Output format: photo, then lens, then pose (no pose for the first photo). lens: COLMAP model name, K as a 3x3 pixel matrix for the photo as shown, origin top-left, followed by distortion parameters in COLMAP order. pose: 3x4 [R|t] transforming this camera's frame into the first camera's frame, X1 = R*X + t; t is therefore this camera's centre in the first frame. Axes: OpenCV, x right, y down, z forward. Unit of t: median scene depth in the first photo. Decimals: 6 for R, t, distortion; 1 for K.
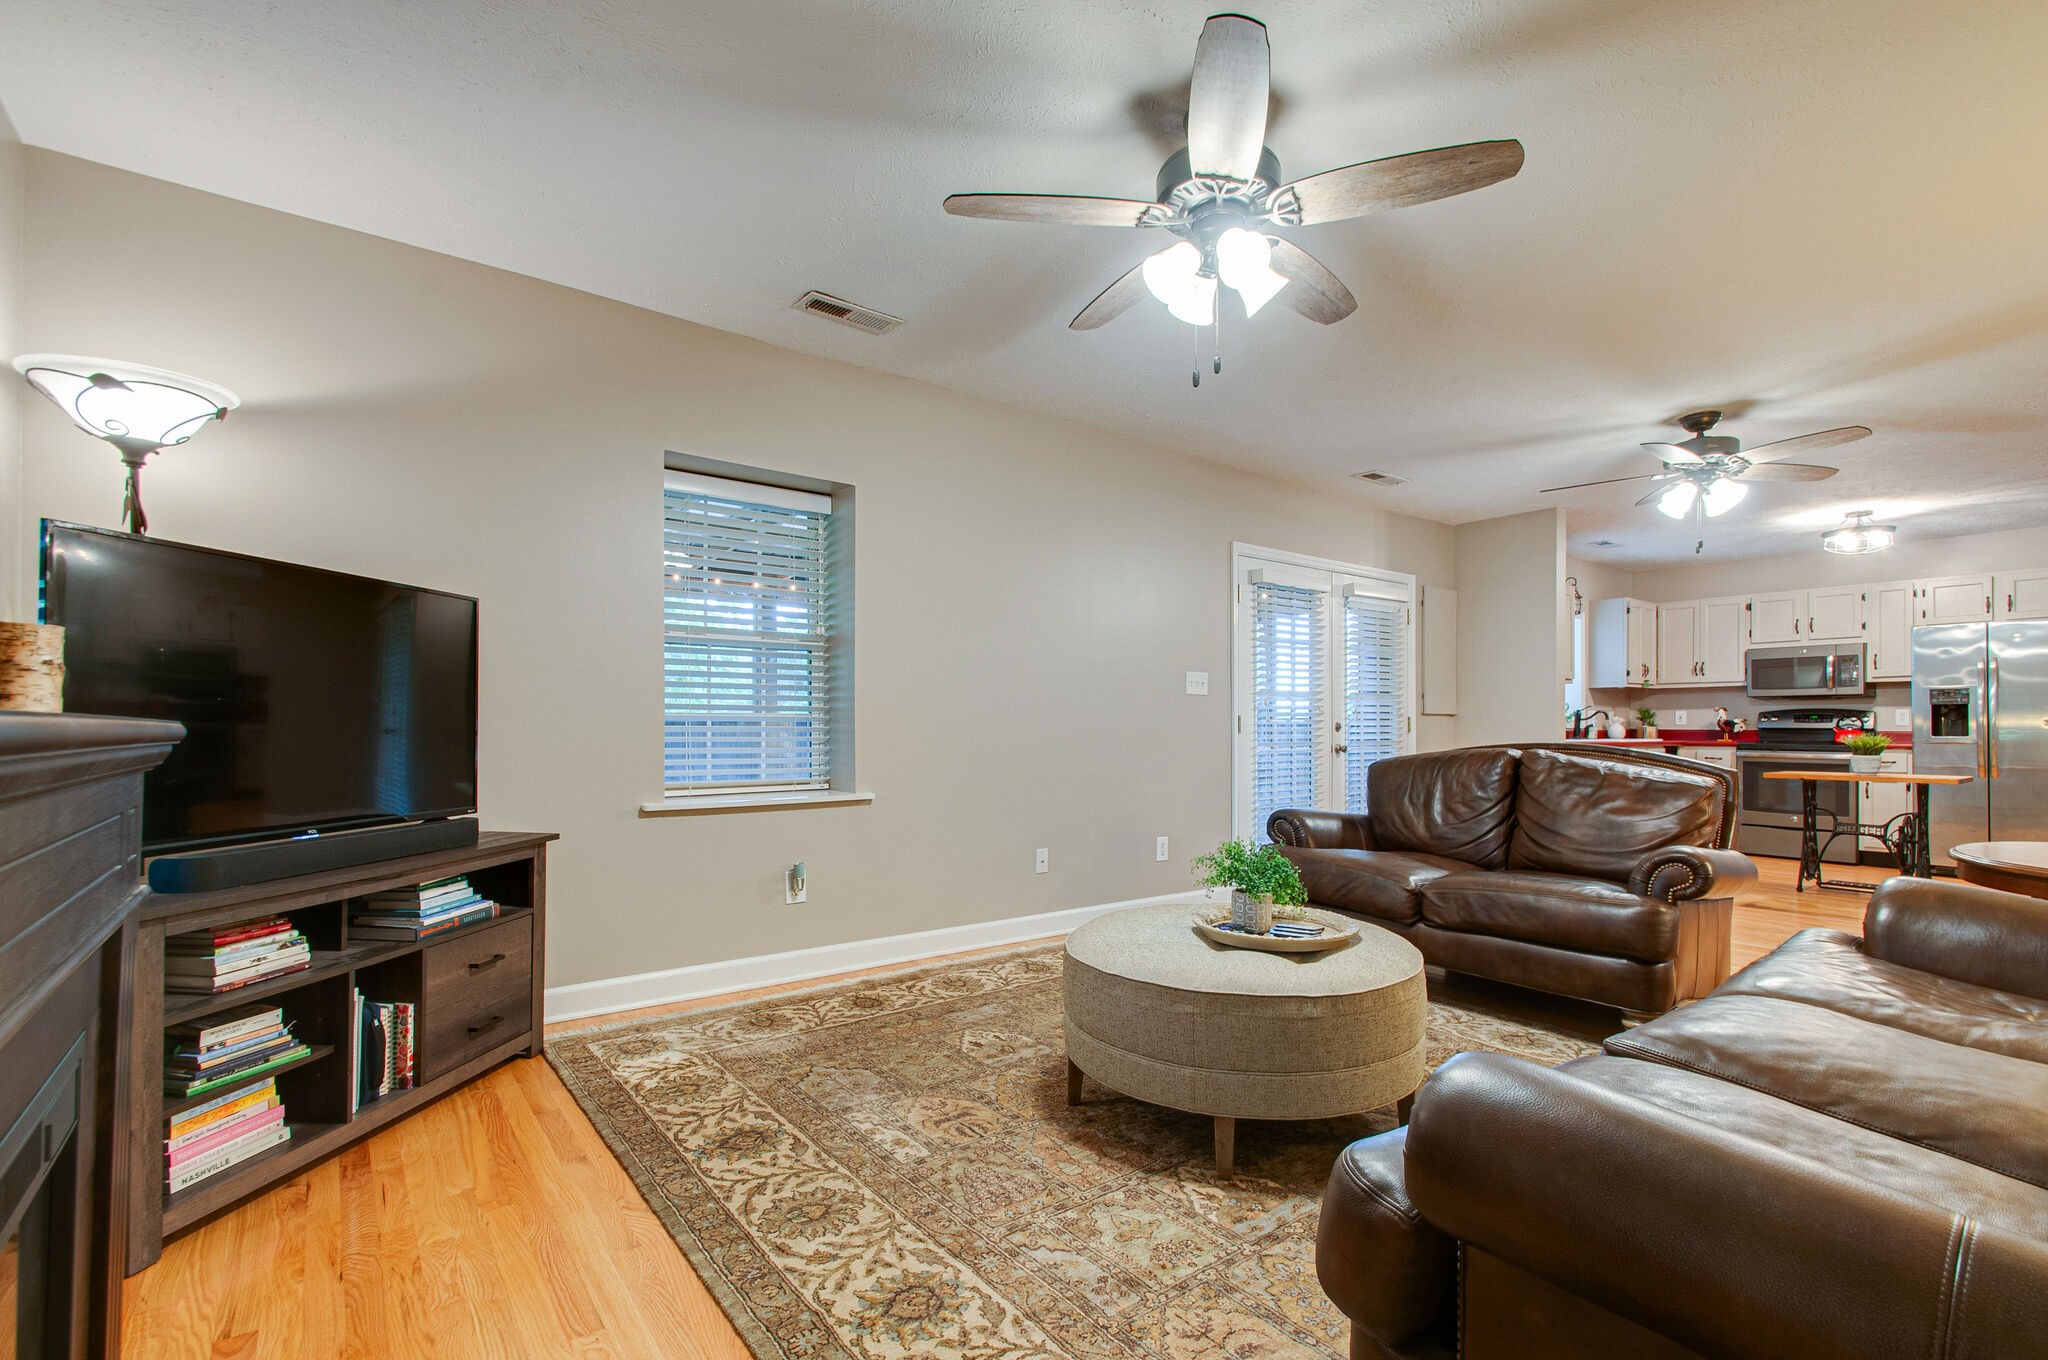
lens RADIAL K [[961.0, 0, 1069.5], [0, 961.0, 718.4], [0, 0, 1]] dist [0.022648, 0.000010]
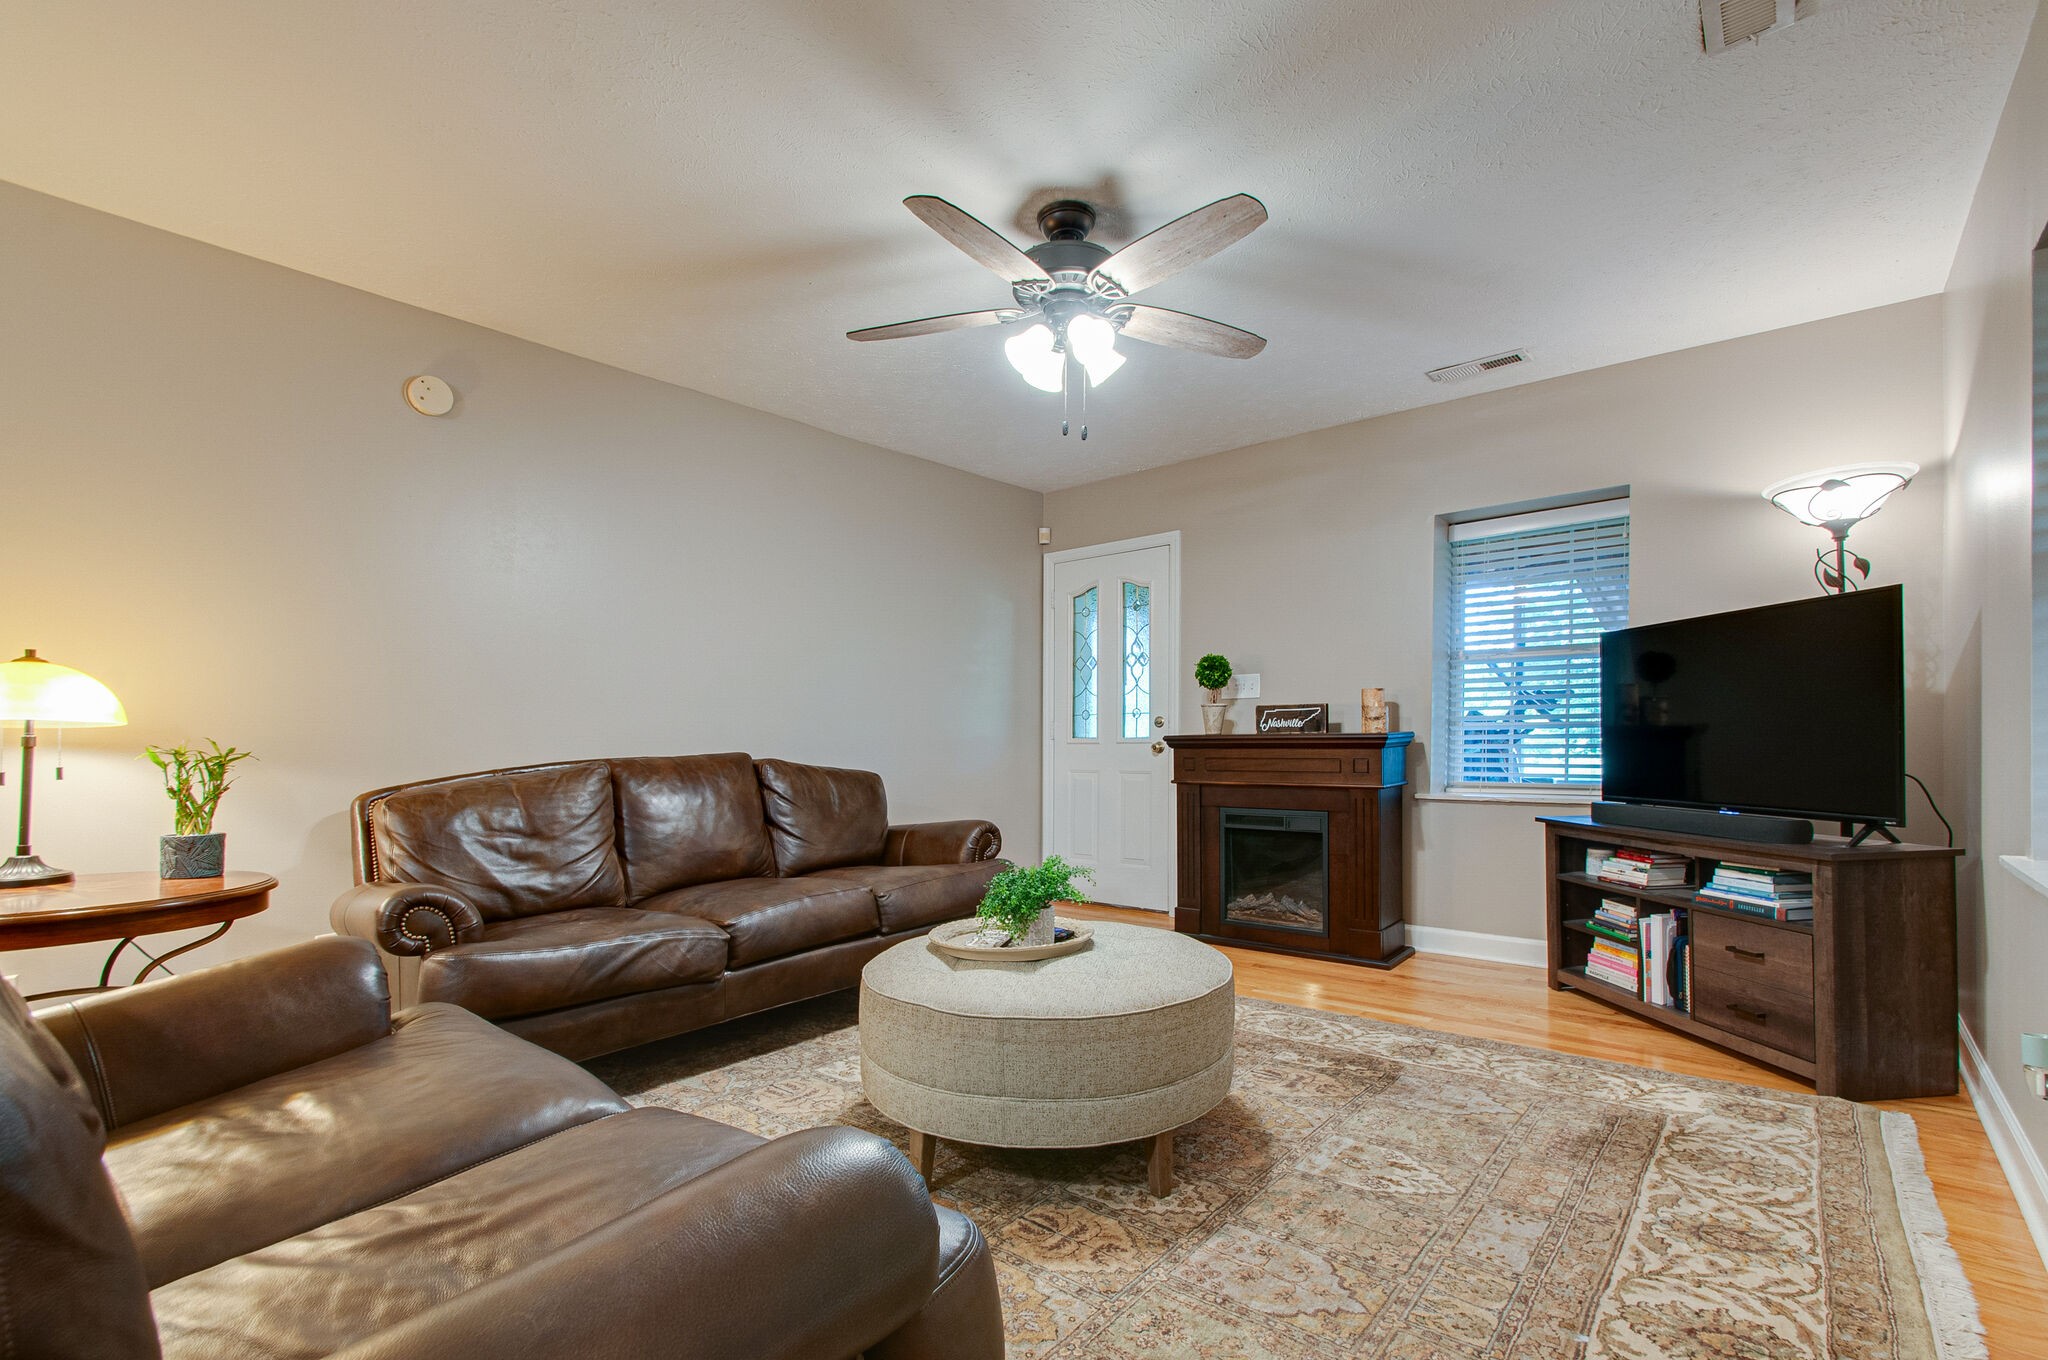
lens RADIAL K [[932.2, 0, 1051.9], [0, 932.2, 745.9], [0, 0, 1]] dist [0.000300, -0.005088]
pose [[-0.980419, 0.009949, -0.196671, 0.357832], [0.010612, 0.999941, -0.002318, 0.022286], [0.196637, -0.004360, -0.980467, 1.964770]]
